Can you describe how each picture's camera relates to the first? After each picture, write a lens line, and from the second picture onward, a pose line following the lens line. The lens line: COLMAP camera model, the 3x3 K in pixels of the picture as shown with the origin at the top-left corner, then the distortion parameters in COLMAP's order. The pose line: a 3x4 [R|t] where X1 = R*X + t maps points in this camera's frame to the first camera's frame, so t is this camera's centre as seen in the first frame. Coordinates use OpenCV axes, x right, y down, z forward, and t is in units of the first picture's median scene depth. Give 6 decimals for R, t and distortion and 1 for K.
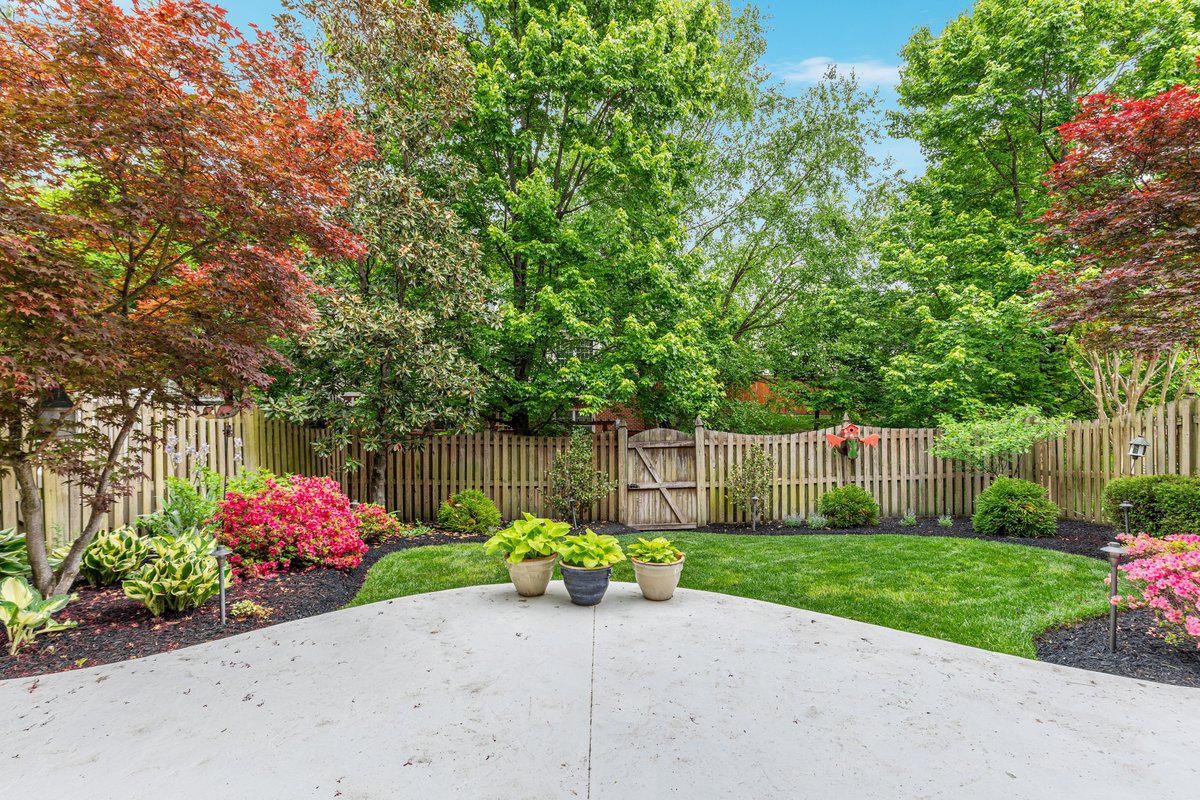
lens RADIAL K [[545.9, 0, 597.6], [0, 545.9, 402.7], [0, 0, 1]] dist [0.005019, 0.000083]
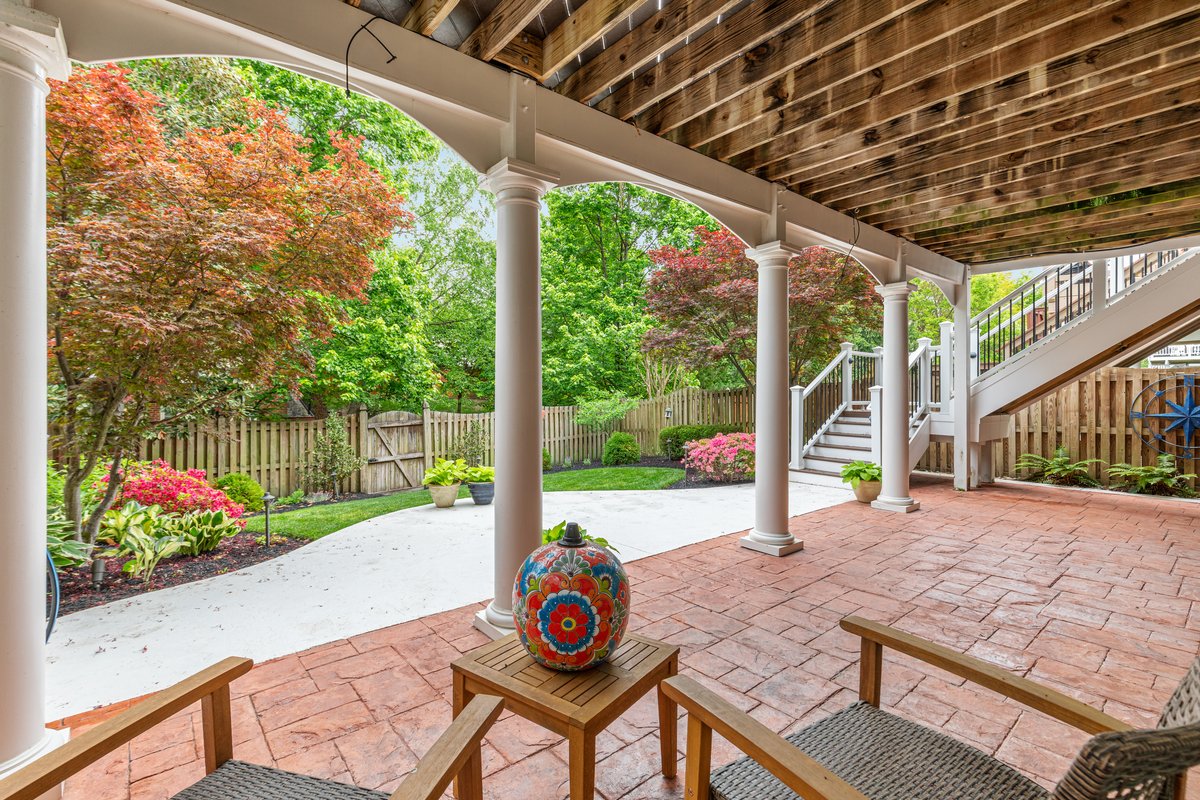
lens RADIAL K [[543.8, 0, 598.9], [0, 543.8, 385.7], [0, 0, 1]] dist [0.001255, 0.000025]
pose [[0.759208, 0.003175, 0.650840, -0.330420], [0.000193, 0.999987, -0.005102, -0.002587], [-0.650848, 0.003999, 0.759198, -0.215680]]
